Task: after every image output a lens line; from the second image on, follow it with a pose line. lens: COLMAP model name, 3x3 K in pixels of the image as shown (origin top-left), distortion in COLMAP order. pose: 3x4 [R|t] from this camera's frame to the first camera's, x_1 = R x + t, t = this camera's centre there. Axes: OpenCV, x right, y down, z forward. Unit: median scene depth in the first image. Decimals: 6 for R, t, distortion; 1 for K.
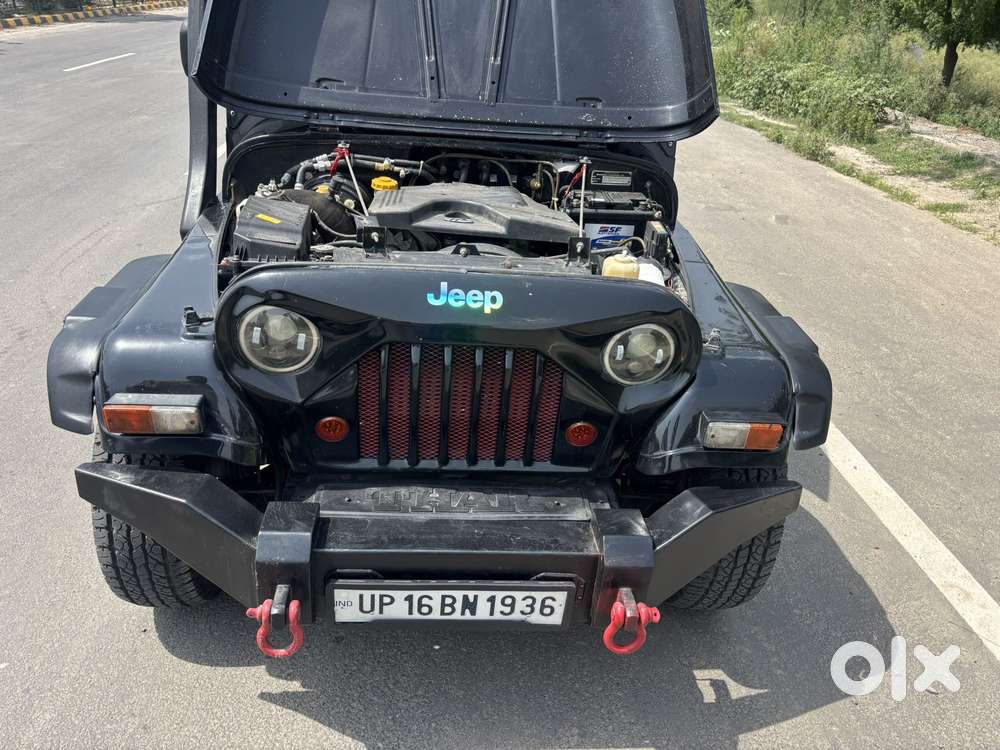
lens RADIAL K [[750.0, 0, 500.0], [0, 750.0, 375.0], [0, 0, 1]] dist [0.064231, -0.070869]
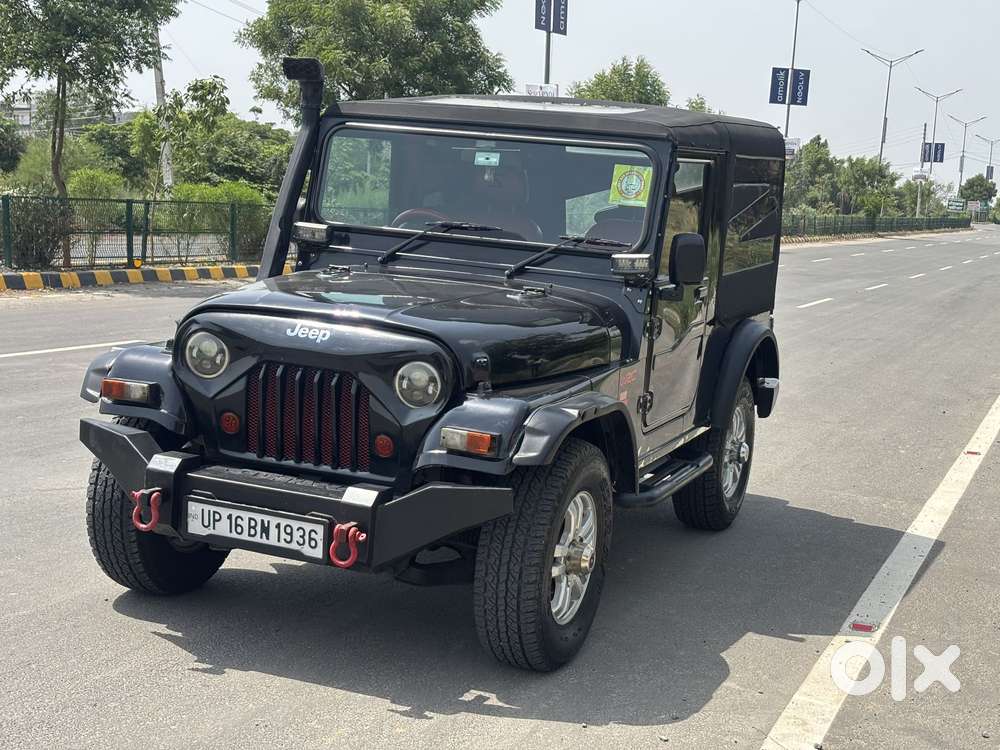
lens RADIAL K [[1502.5, 0, 500.0], [0, 1502.5, 375.0], [0, 0, 1]] dist [0.253337, -0.948372]
pose [[0.896726, 0.051422, -0.439590, 1.553591], [-0.213434, 0.920348, -0.327727, 0.844824], [0.387723, 0.387704, 0.836275, -1.321308]]
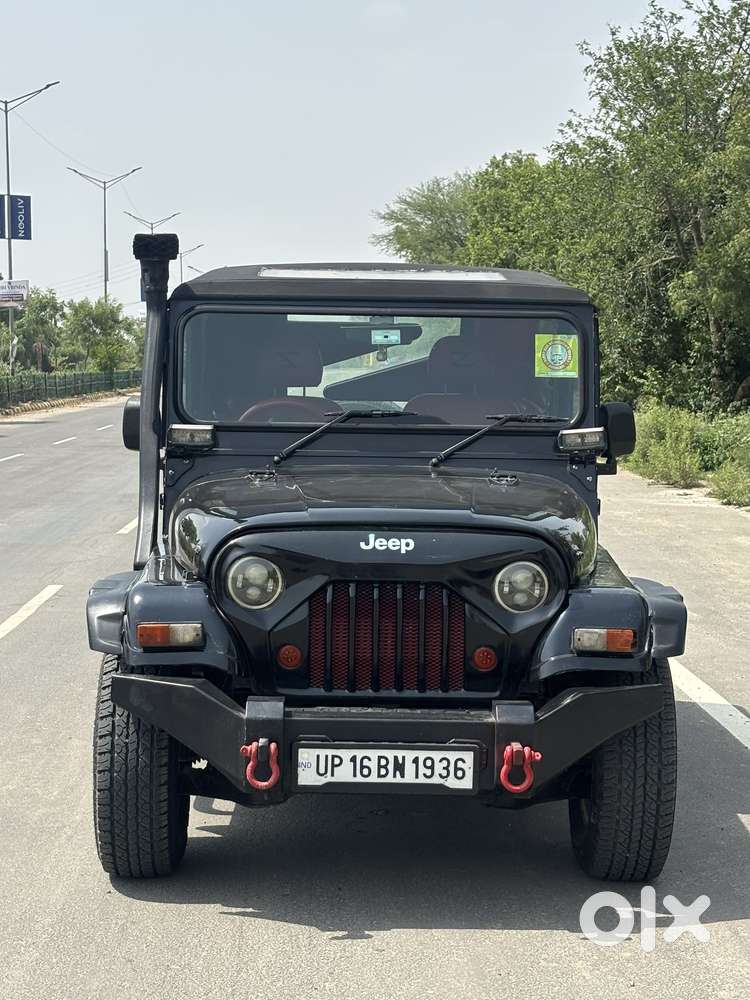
lens RADIAL K [[1907.3, 0, 356.0], [0, 1907.3, 505.2], [0, 0, 1]] dist [0.220393, -0.516036]
pose [[0.996214, -0.058546, -0.064262, 0.117874], [0.028222, 0.916988, -0.397914, 1.140881], [0.082224, 0.394594, 0.915169, -2.102079]]
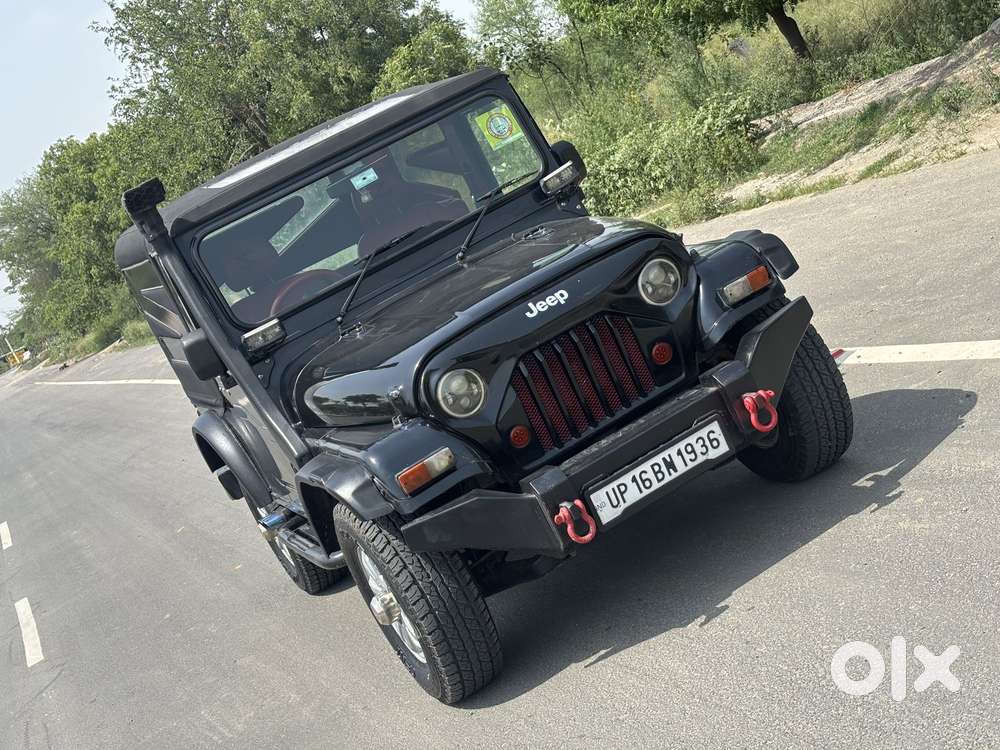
lens RADIAL K [[1502.5, 0, 500.0], [0, 1502.5, 375.0], [0, 0, 1]] dist [0.253337, -0.948372]
pose [[0.817399, -0.537222, 0.207968, -0.778225], [0.576070, 0.761564, -0.296923, 0.803334], [0.001132, 0.362509, 0.931980, -1.690769]]
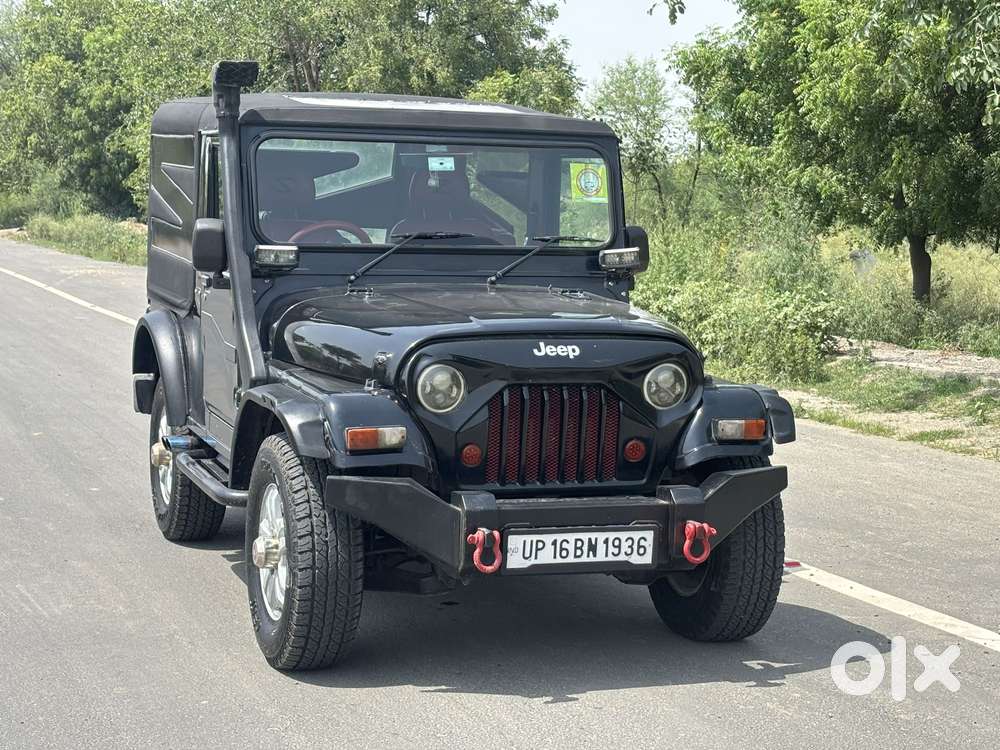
lens RADIAL K [[1907.3, 0, 500.0], [0, 1907.3, 375.0], [0, 0, 1]] dist [0.220393, -0.516036]
pose [[0.962969, -0.081819, 0.256896, -1.077360], [0.171284, 0.921500, -0.348567, 1.190484], [-0.208211, 0.379661, 0.901391, -2.306075]]
